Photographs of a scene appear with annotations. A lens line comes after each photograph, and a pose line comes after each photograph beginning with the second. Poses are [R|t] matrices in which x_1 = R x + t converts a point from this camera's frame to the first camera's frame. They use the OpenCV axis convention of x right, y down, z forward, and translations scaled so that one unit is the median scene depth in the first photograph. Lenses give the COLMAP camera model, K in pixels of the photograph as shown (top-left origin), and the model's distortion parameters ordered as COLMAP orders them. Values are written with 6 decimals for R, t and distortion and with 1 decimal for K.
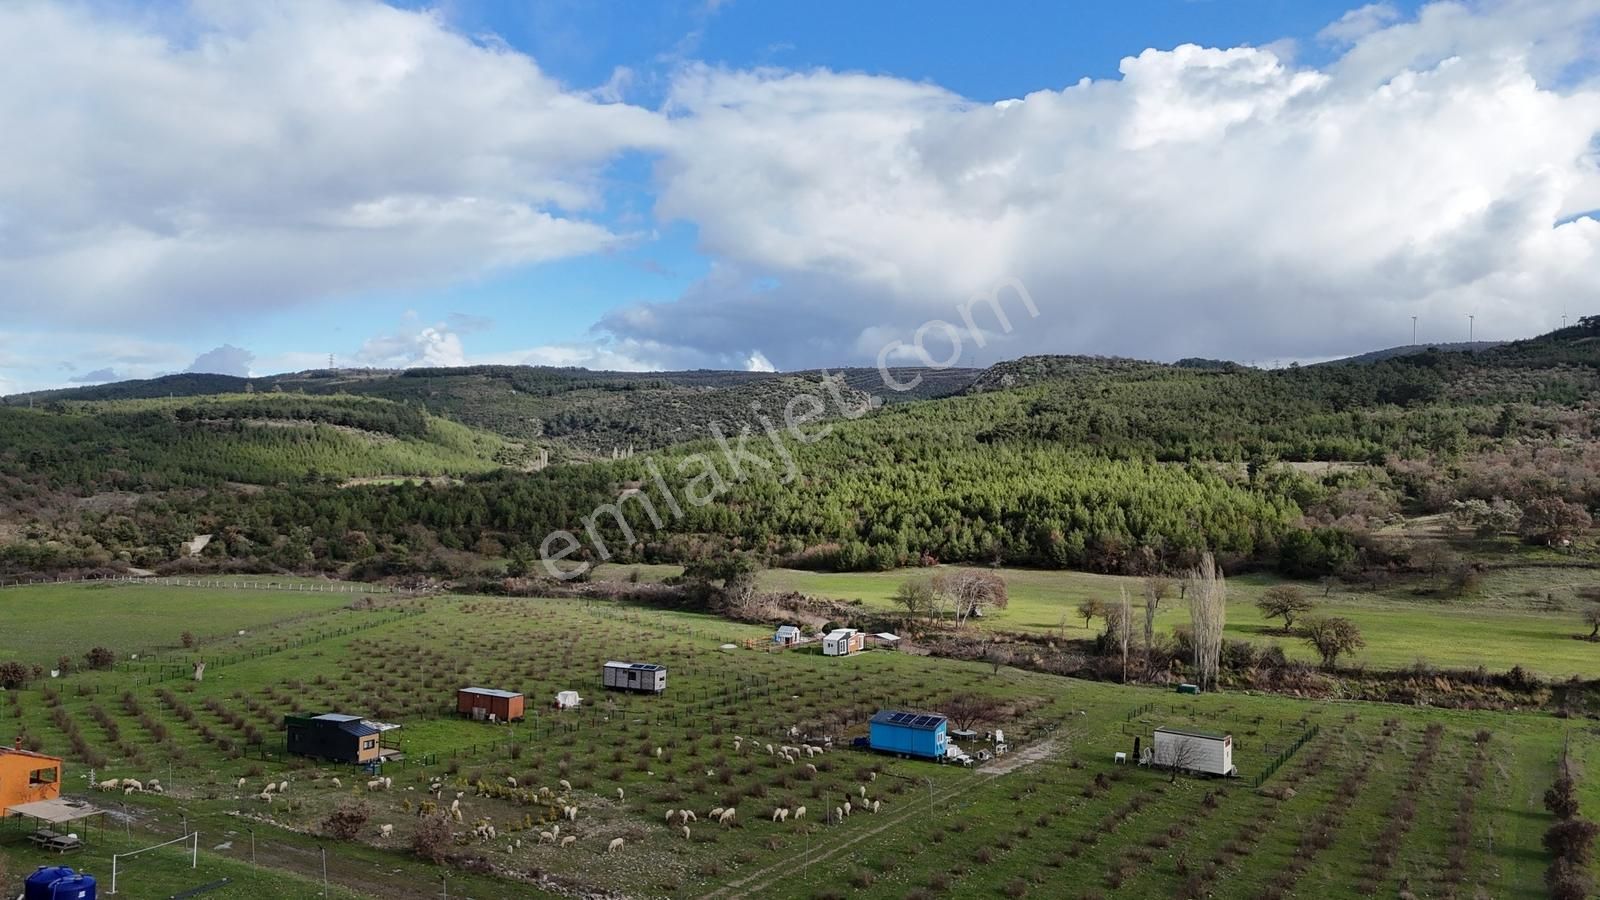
lens RADIAL K [[1171.2, 0, 795.2], [0, 1171.2, 439.2], [0, 0, 1]] dist [0.081743, -0.074113]
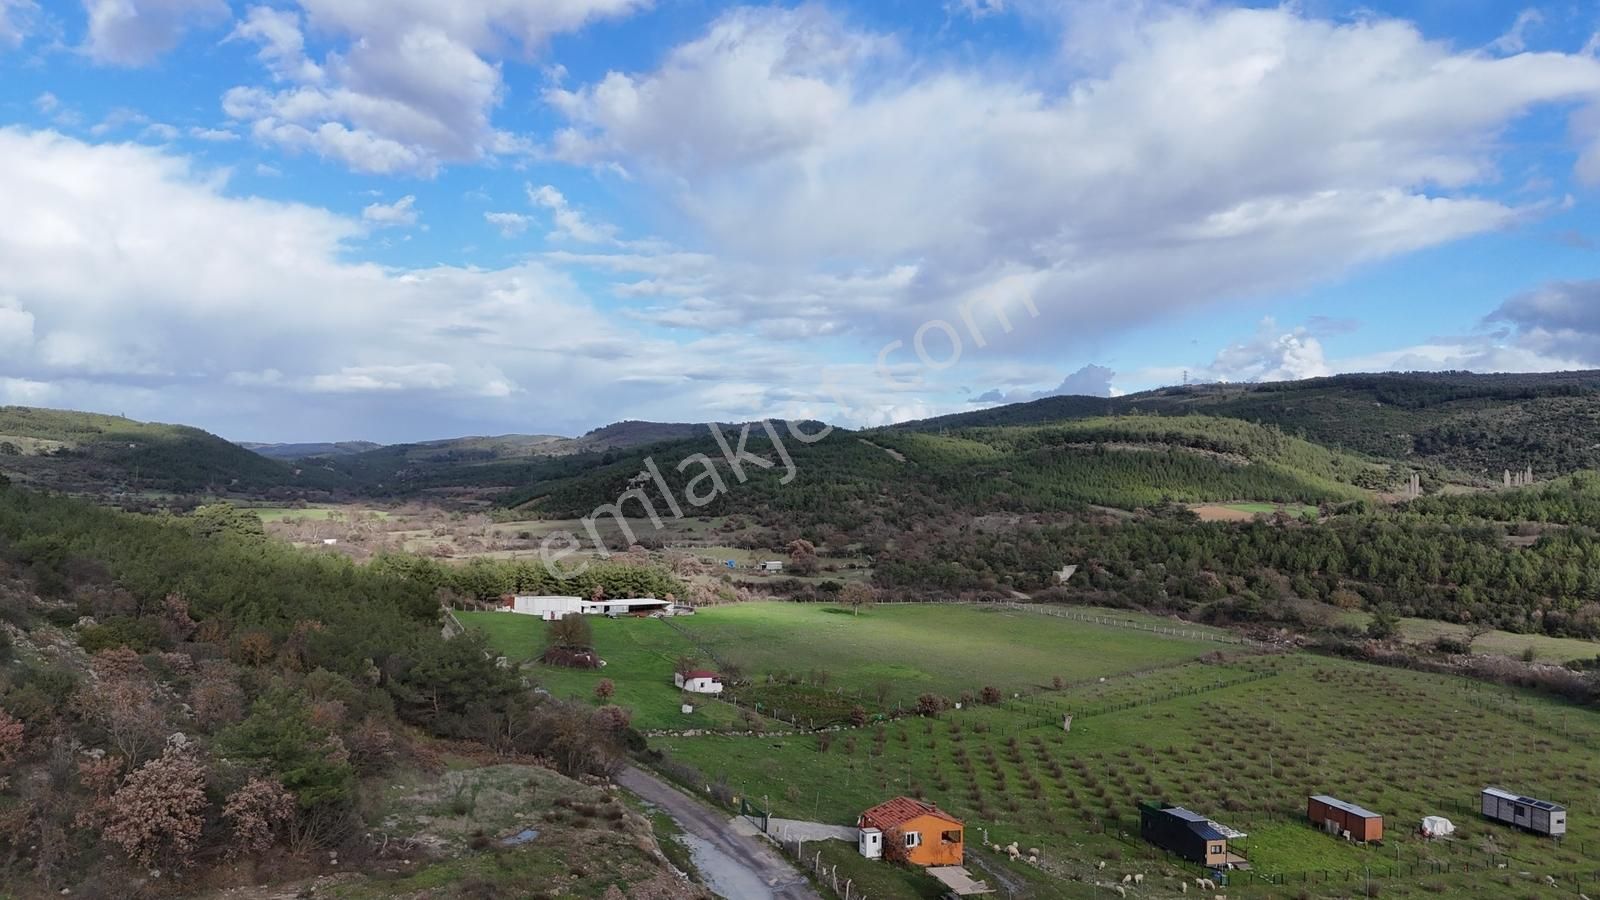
lens RADIAL K [[1171.2, 0, 799.7], [0, 1171.2, 460.3], [0, 0, 1]] dist [0.081743, -0.074113]
pose [[0.772143, 0.001495, -0.635447, 0.006567], [0.003841, 0.999968, 0.007020, -0.035575], [0.635437, -0.007861, 0.772113, -0.009409]]
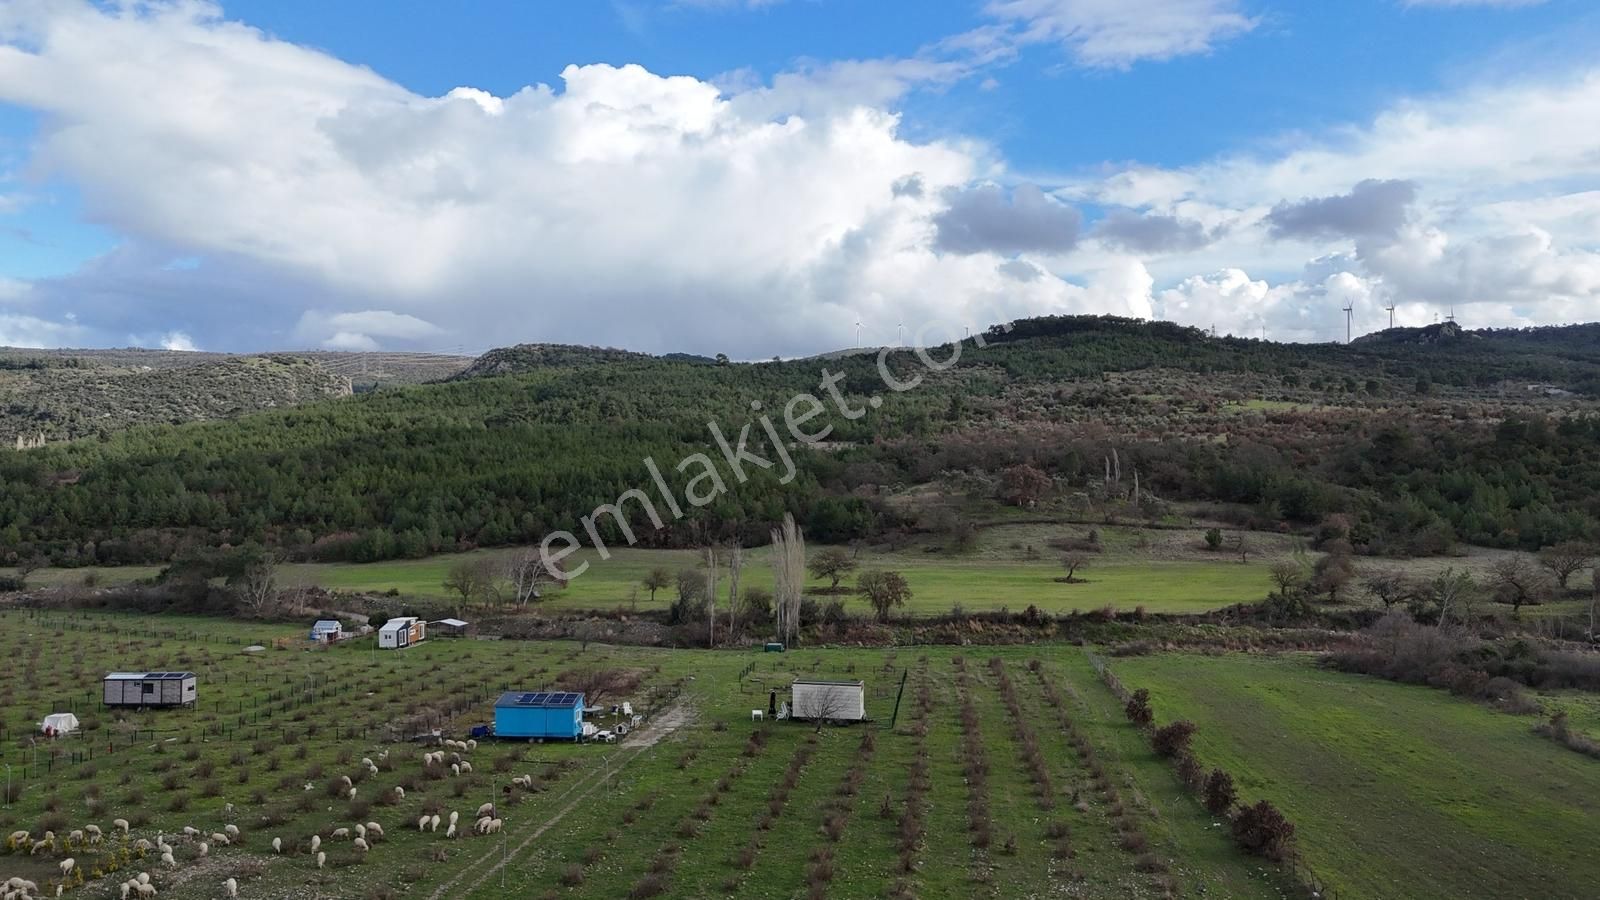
lens RADIAL K [[1171.2, 0, 796.9], [0, 1171.2, 442.5], [0, 0, 1]] dist [0.081743, -0.074113]
pose [[0.908288, -0.003486, 0.418330, -0.041867], [-0.000399, 0.999958, 0.009200, 0.014885], [-0.418345, -0.008524, 0.908248, 0.045723]]
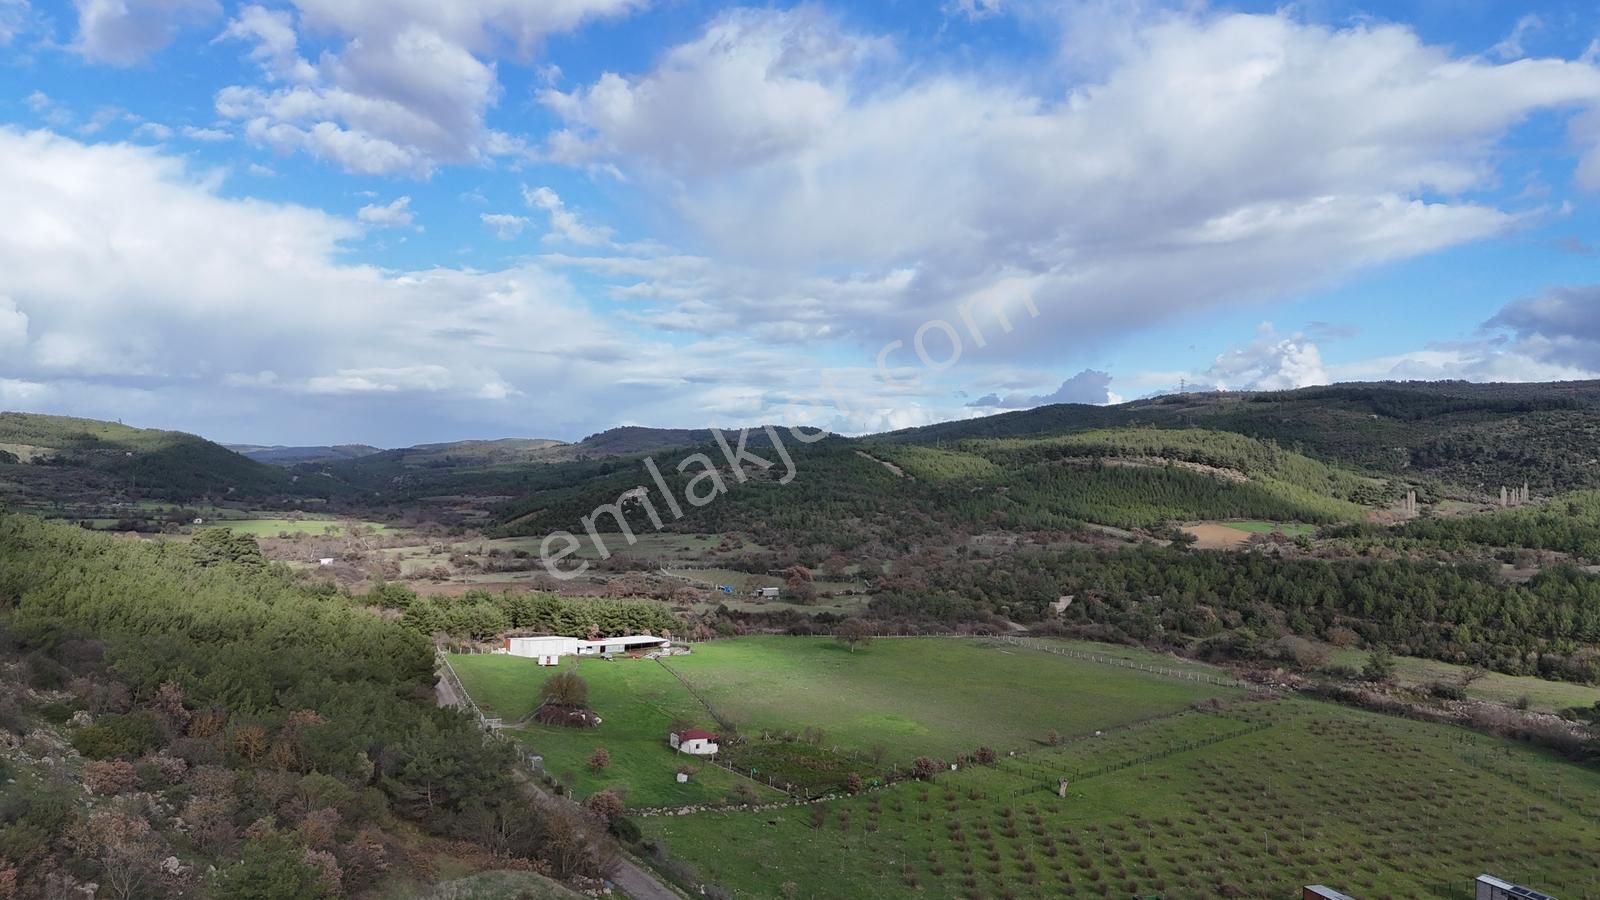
lens RADIAL K [[1171.2, 0, 799.0], [0, 1171.2, 469.1], [0, 0, 1]] dist [0.081743, -0.074113]
pose [[0.773299, 0.006896, -0.634004, 0.006509], [0.000493, 0.999934, 0.011477, -0.069355], [0.634041, -0.009188, 0.773245, -0.008678]]
